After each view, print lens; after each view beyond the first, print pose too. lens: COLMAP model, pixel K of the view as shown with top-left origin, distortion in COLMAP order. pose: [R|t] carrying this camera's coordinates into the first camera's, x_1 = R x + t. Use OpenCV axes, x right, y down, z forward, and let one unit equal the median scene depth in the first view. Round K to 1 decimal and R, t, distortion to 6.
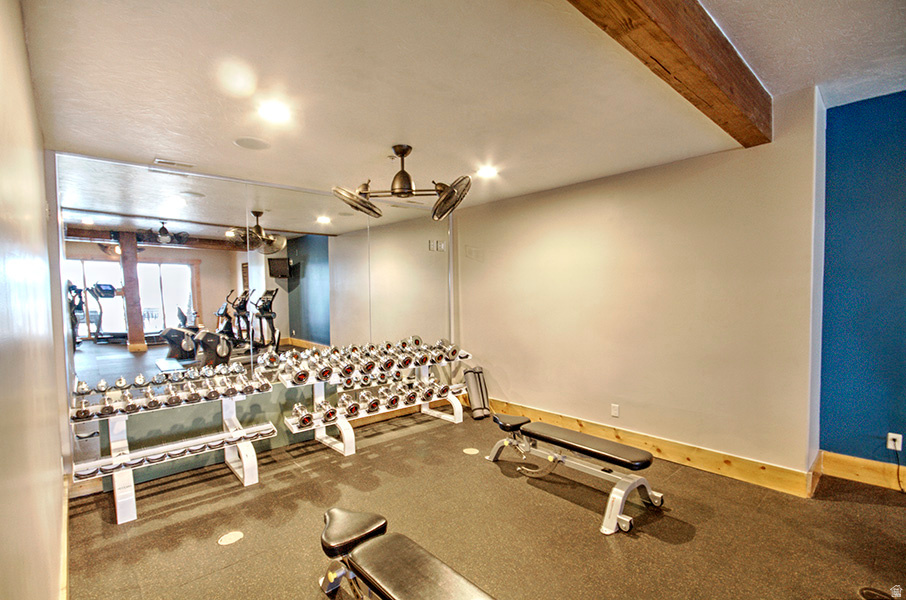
lens RADIAL K [[416.5, 0, 454.5], [0, 416.5, 310.0], [0, 0, 1]] dist [0.004343, -0.011687]
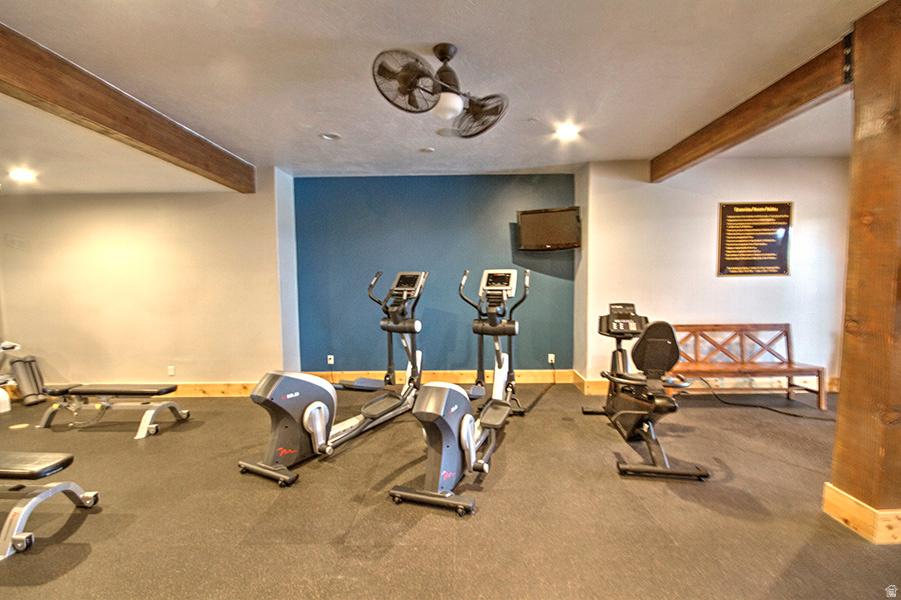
lens RADIAL K [[414.2, 0, 452.0], [0, 414.2, 309.9], [0, 0, 1]] dist [0.004343, -0.011687]
pose [[0.679451, -0.042741, 0.732475, 0.043745], [0.034493, 0.999059, 0.026300, 0.050853], [-0.732910, 0.007396, 0.680285, -0.643707]]
